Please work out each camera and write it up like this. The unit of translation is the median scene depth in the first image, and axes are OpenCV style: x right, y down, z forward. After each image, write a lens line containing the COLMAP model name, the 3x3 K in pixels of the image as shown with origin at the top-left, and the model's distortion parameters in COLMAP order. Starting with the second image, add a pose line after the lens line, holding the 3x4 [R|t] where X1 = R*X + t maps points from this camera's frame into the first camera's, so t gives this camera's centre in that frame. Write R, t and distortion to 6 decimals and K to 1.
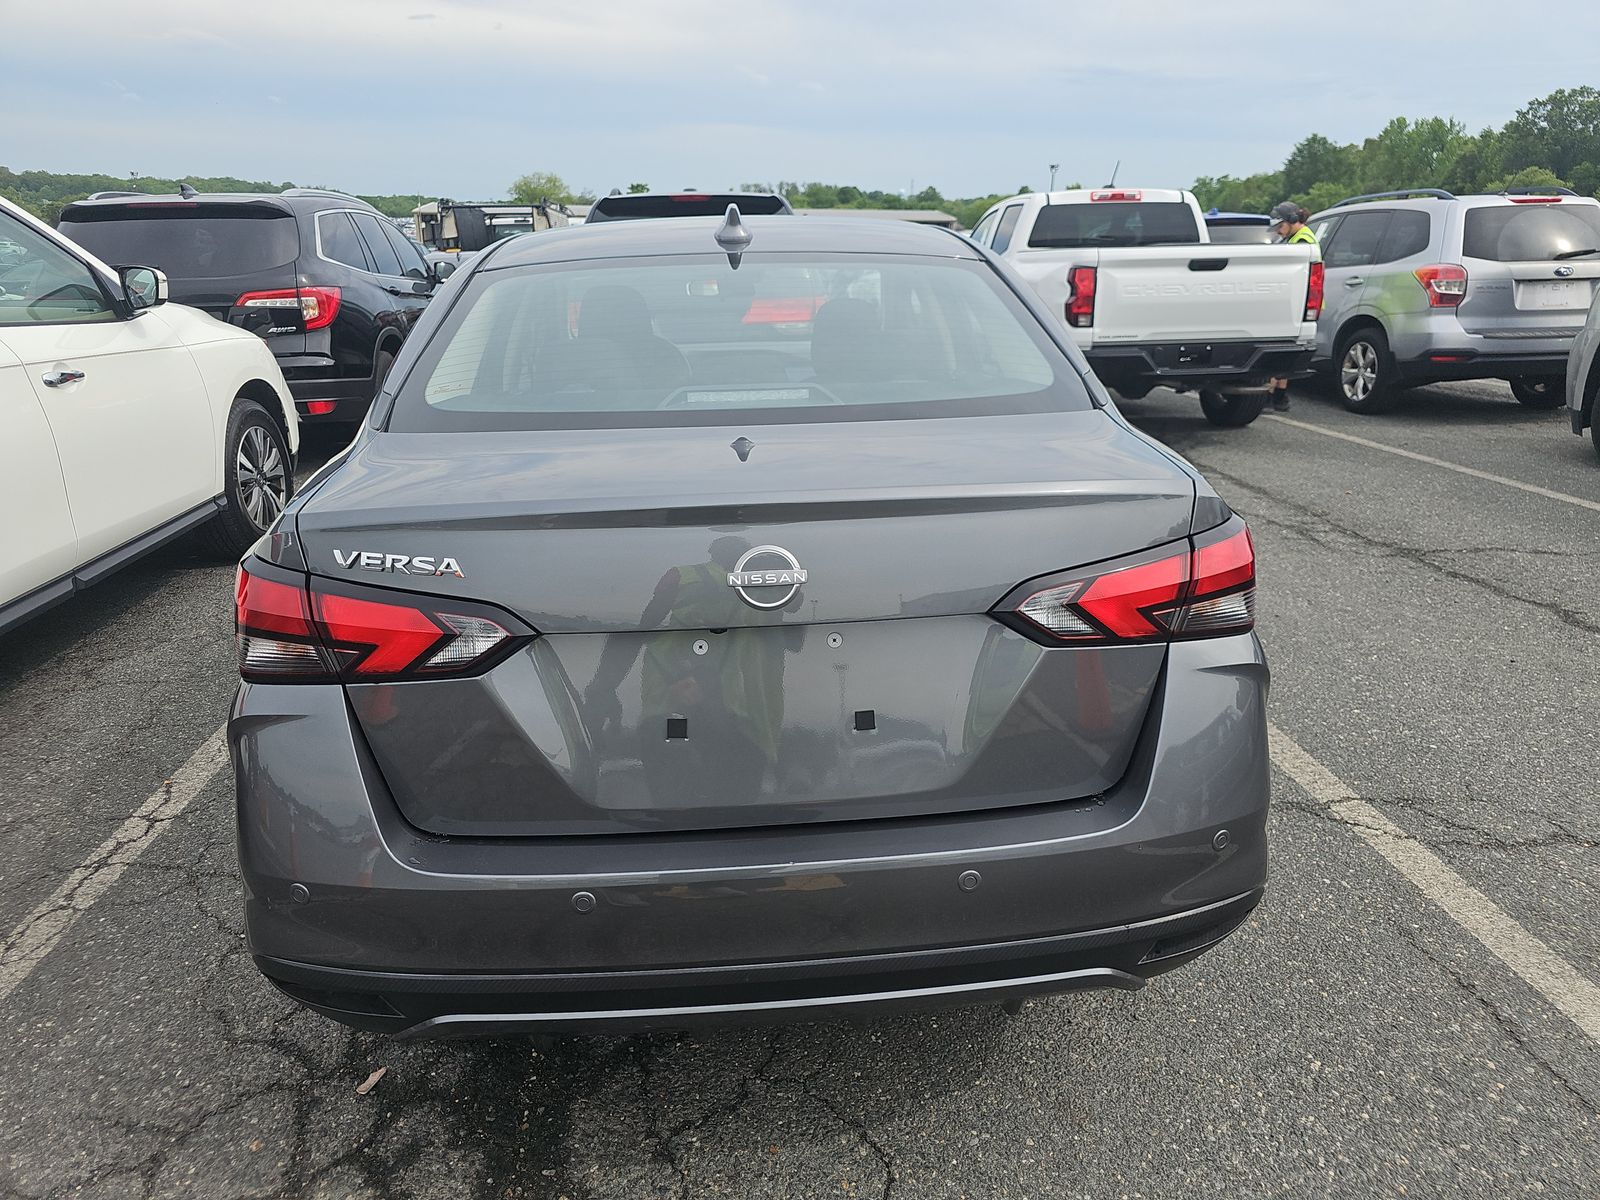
lens RADIAL K [[1057.9, 0, 800.9], [0, 1057.9, 601.3], [0, 0, 1]] dist [0.016043, -0.009699]
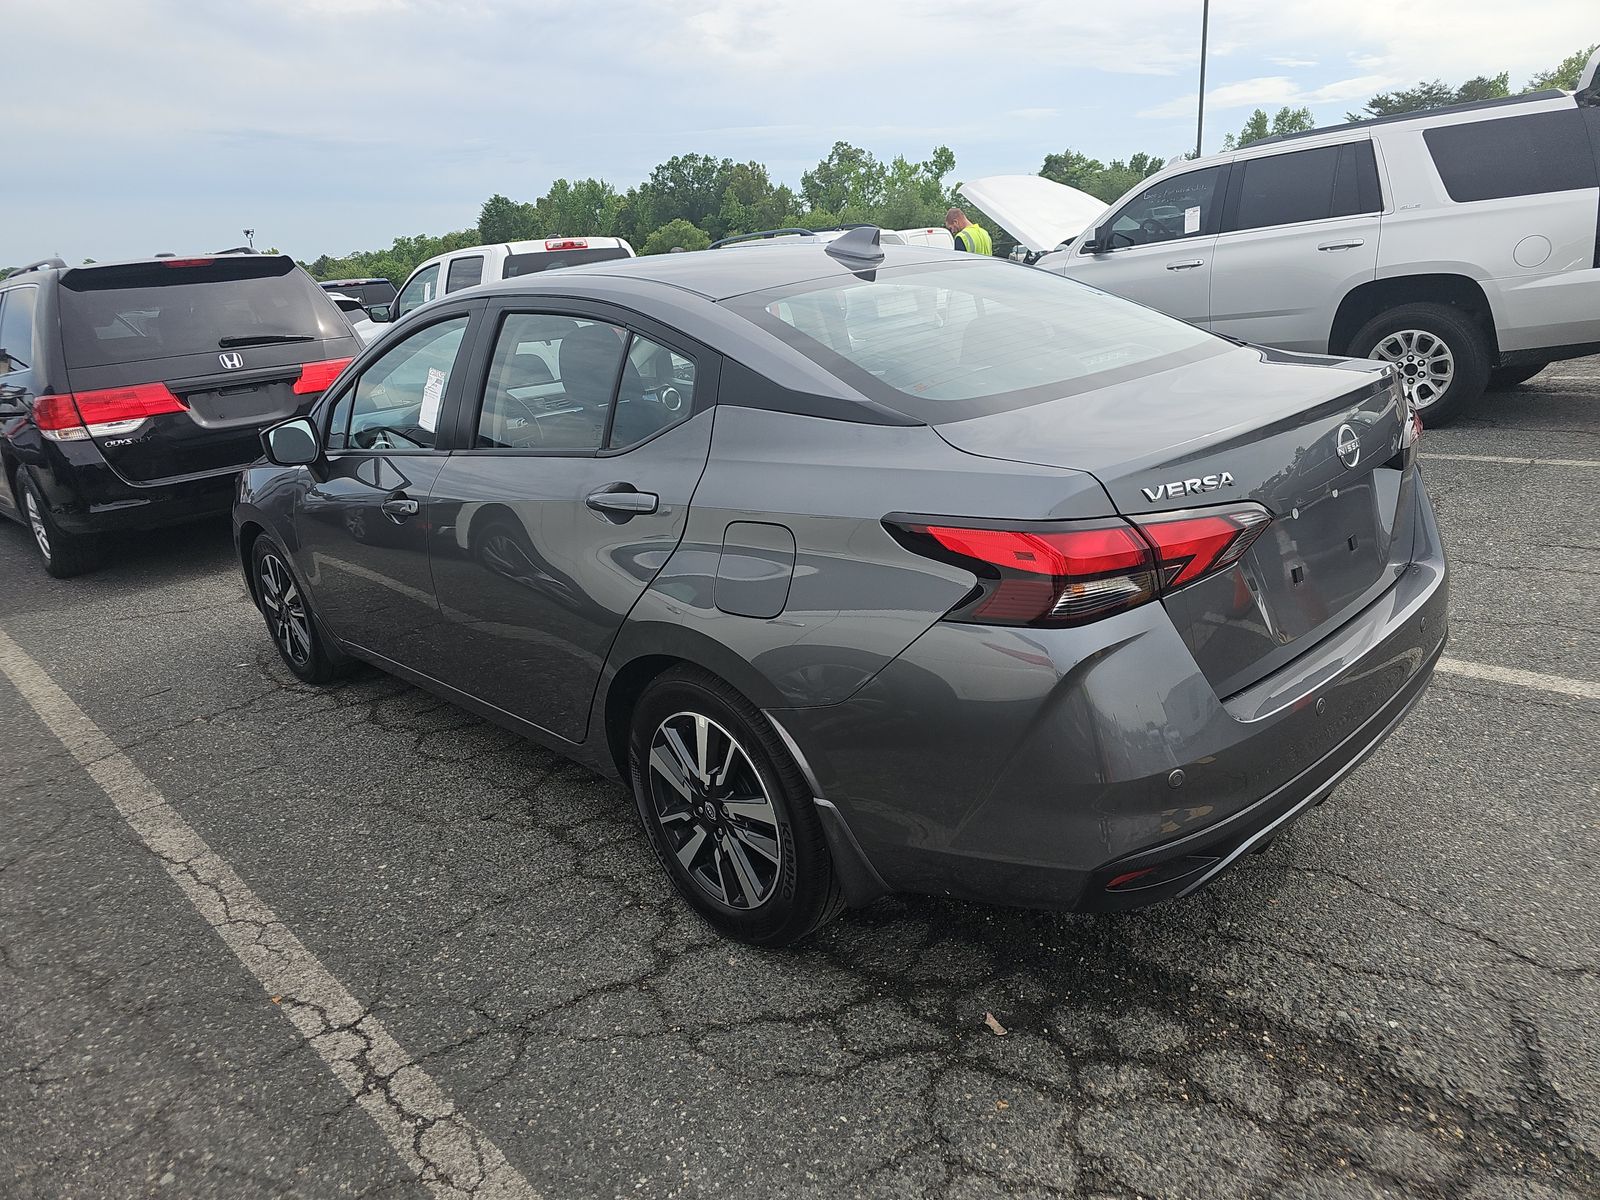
lens RADIAL K [[1057.9, 0, 792.6], [0, 1057.9, 601.6], [0, 0, 1]] dist [0.016043, -0.009699]
pose [[0.777053, -0.240664, 0.581609, -0.214899], [0.269379, 0.962273, 0.038277, -0.011367], [-0.568879, 0.126930, 0.812567, 0.037530]]
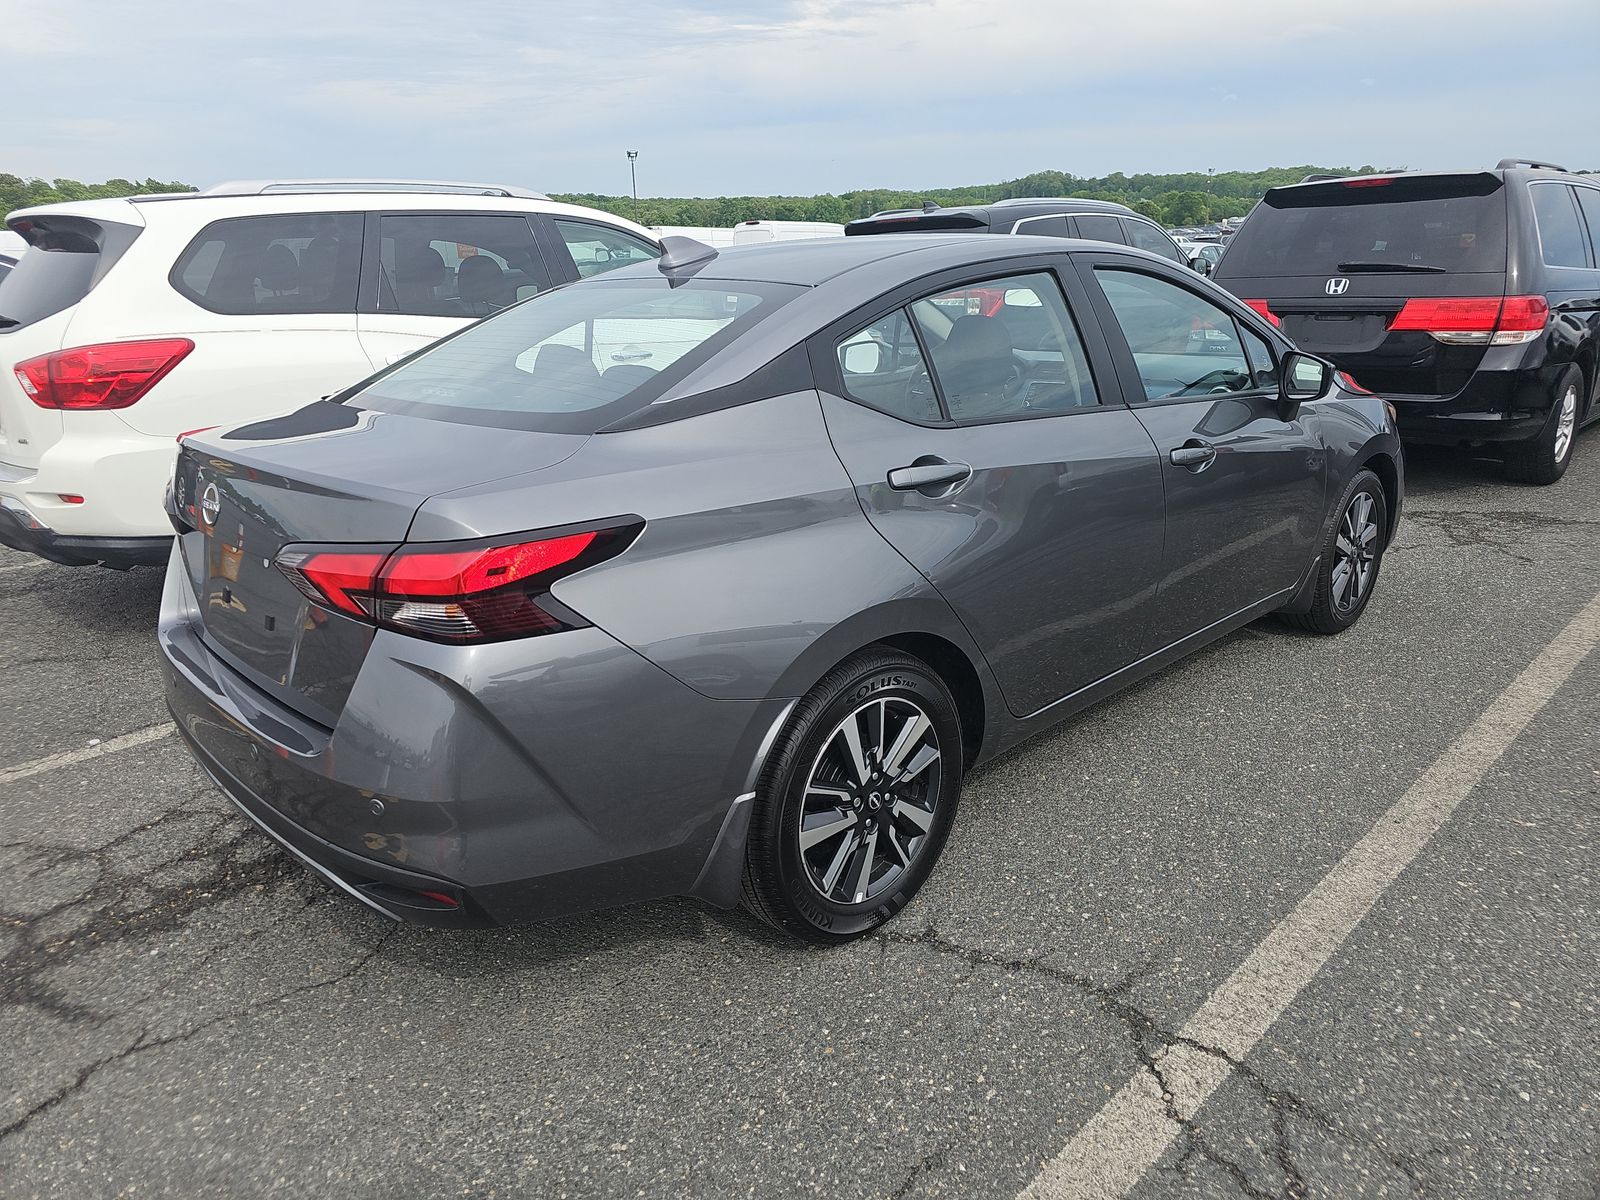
lens RADIAL K [[1057.9, 0, 789.7], [0, 1057.9, 599.6], [0, 0, 1]] dist [0.016043, -0.009699]
pose [[0.627517, 0.228544, -0.744305, 0.230760], [-0.221433, 0.968860, 0.110807, -0.034094], [0.746452, 0.095280, 0.658583, 0.087616]]
